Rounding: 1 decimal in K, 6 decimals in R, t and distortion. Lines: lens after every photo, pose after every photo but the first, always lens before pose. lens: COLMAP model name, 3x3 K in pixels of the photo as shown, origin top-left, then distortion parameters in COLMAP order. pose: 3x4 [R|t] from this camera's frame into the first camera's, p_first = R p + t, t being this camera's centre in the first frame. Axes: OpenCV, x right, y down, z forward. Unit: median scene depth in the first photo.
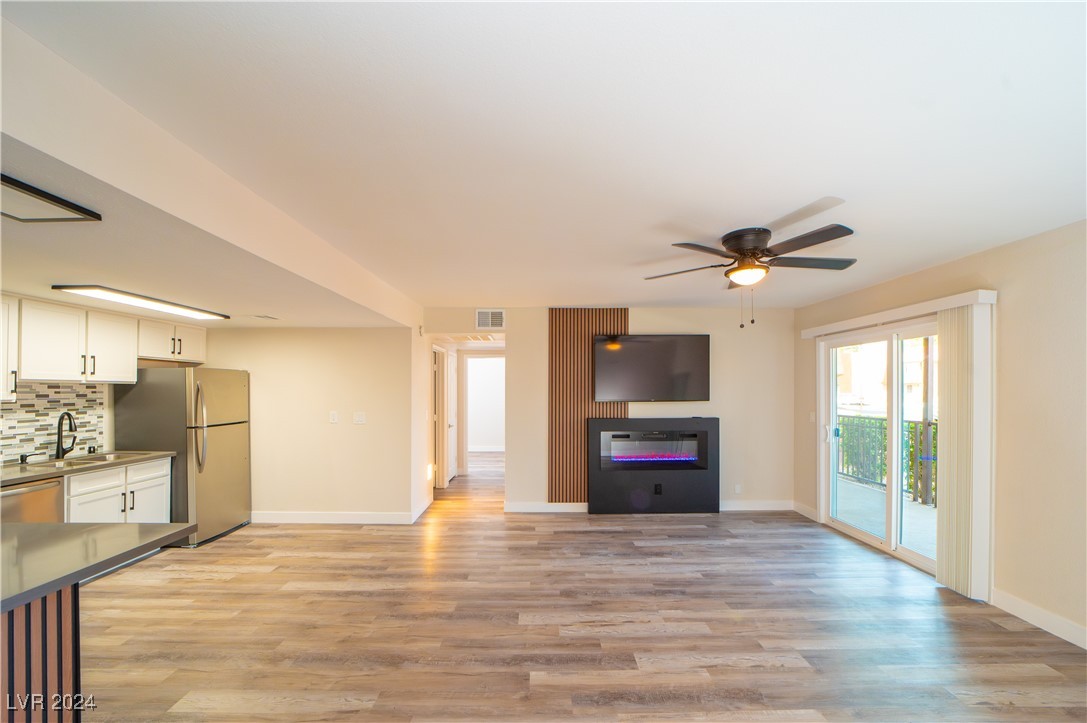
lens RADIAL K [[436.2, 0, 534.5], [0, 436.2, 392.0], [0, 0, 1]] dist [-0.037905, 0.009674]
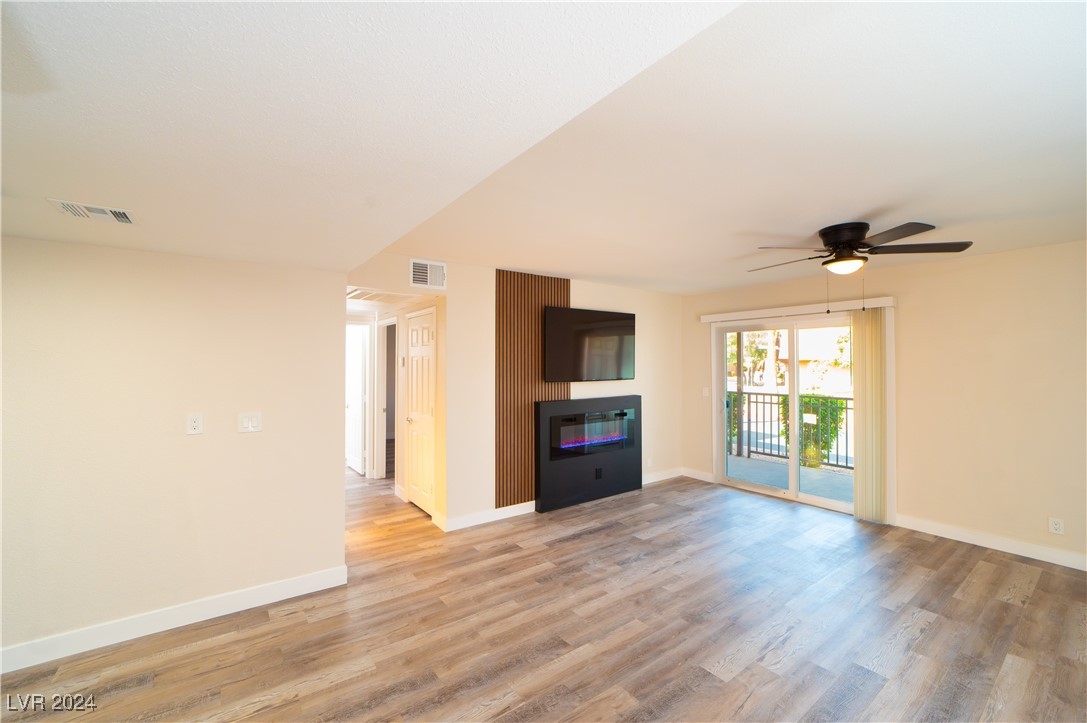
lens RADIAL K [[443.4, 0, 520.5], [0, 443.4, 362.0], [0, 0, 1]] dist [-0.022166, 0.000368]
pose [[0.818465, 0.002935, 0.574548, -0.505875], [0.002546, 0.999959, -0.008734, -0.014499], [-0.574550, 0.008611, 0.818424, 0.371800]]
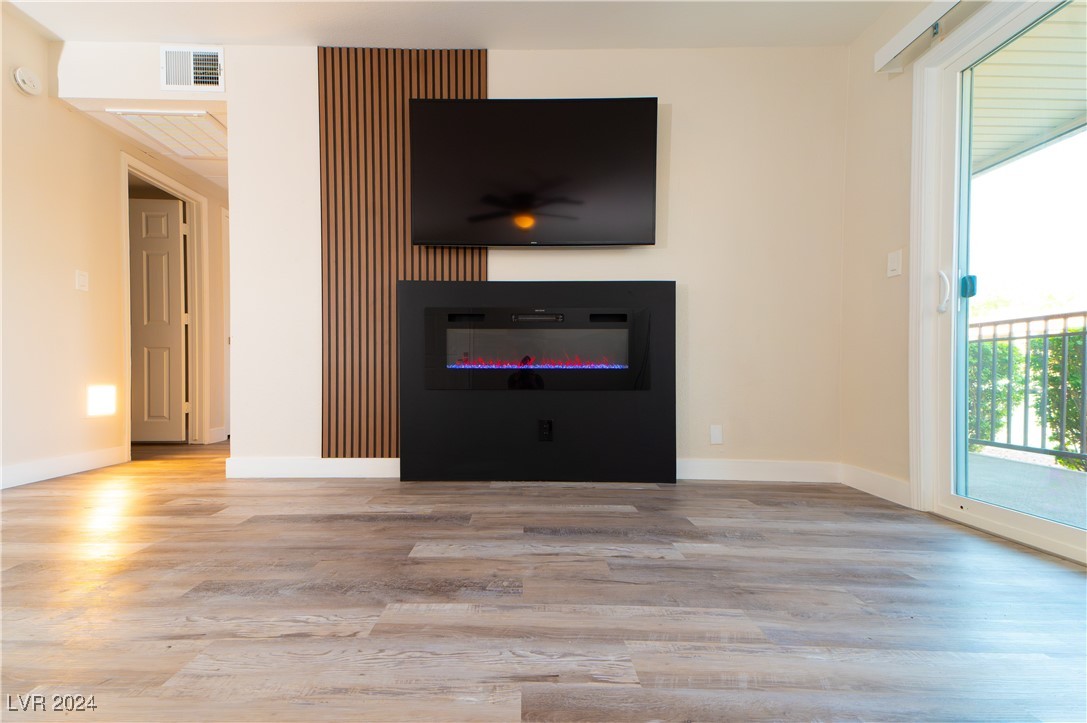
lens RADIAL K [[451.5, 0, 516.8], [0, 451.5, 375.9], [0, 0, 1]] dist [0.053254, -0.000151]
pose [[0.999956, 0.007361, -0.005777, 0.314742], [-0.007383, 0.999965, -0.003953, 0.204430], [0.005747, 0.003995, 0.999976, 0.615774]]
